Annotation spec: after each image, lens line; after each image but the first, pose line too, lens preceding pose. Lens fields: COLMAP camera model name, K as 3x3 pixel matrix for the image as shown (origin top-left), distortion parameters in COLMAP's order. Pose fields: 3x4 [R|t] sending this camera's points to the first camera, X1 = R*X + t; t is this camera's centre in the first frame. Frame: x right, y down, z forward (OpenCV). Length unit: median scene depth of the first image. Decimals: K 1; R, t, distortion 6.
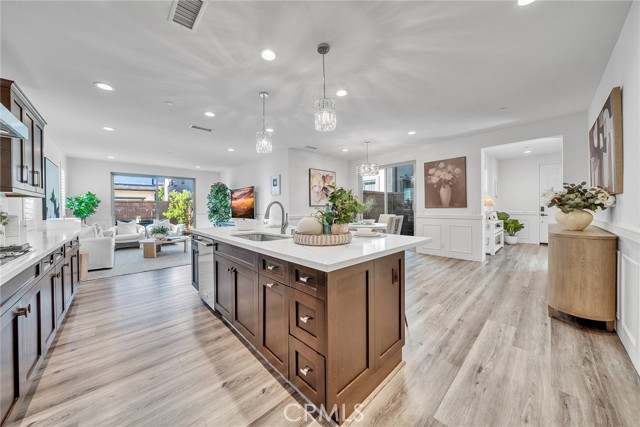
lens RADIAL K [[218.8, 0, 317.7], [0, 218.8, 206.9], [0, 0, 1]] dist [-0.001667, -0.000104]
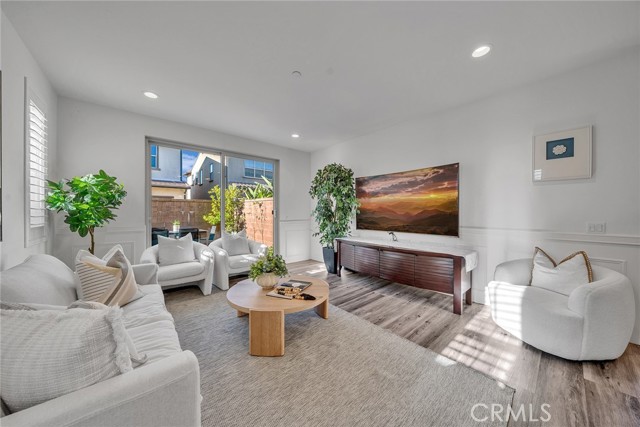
lens RADIAL K [[217.2, 0, 319.2], [0, 217.2, 210.8], [0, 0, 1]] dist [-0.000320, -0.000042]
pose [[0.999179, 0.015340, -0.037505, -0.660146], [-0.015253, 0.999880, 0.002604, 0.004853], [0.037541, -0.002030, 0.999293, 0.646139]]
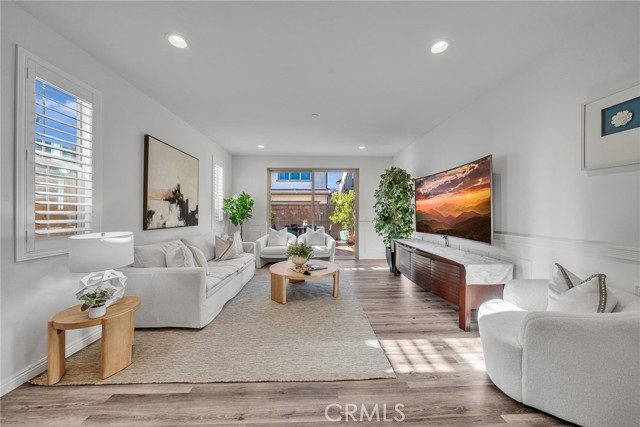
lens RADIAL K [[217.2, 0, 319.2], [0, 217.2, 210.8], [0, 0, 1]] dist [-0.000320, -0.000042]
pose [[0.752261, 0.008090, -0.658816, -0.316434], [-0.005816, 0.999967, 0.005638, -0.003724], [0.658840, -0.000410, 0.752283, 0.633627]]
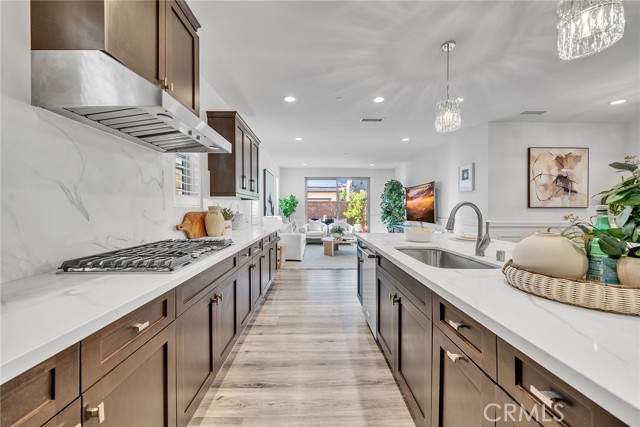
lens RADIAL K [[245.2, 0, 318.2], [0, 245.2, 208.0], [0, 0, 1]] dist [-0.002763, -0.000171]
pose [[0.743323, 0.009681, -0.668863, -0.016719], [-0.006584, 0.999953, 0.007157, -0.004580], [0.668900, -0.000916, 0.743352, 0.085763]]
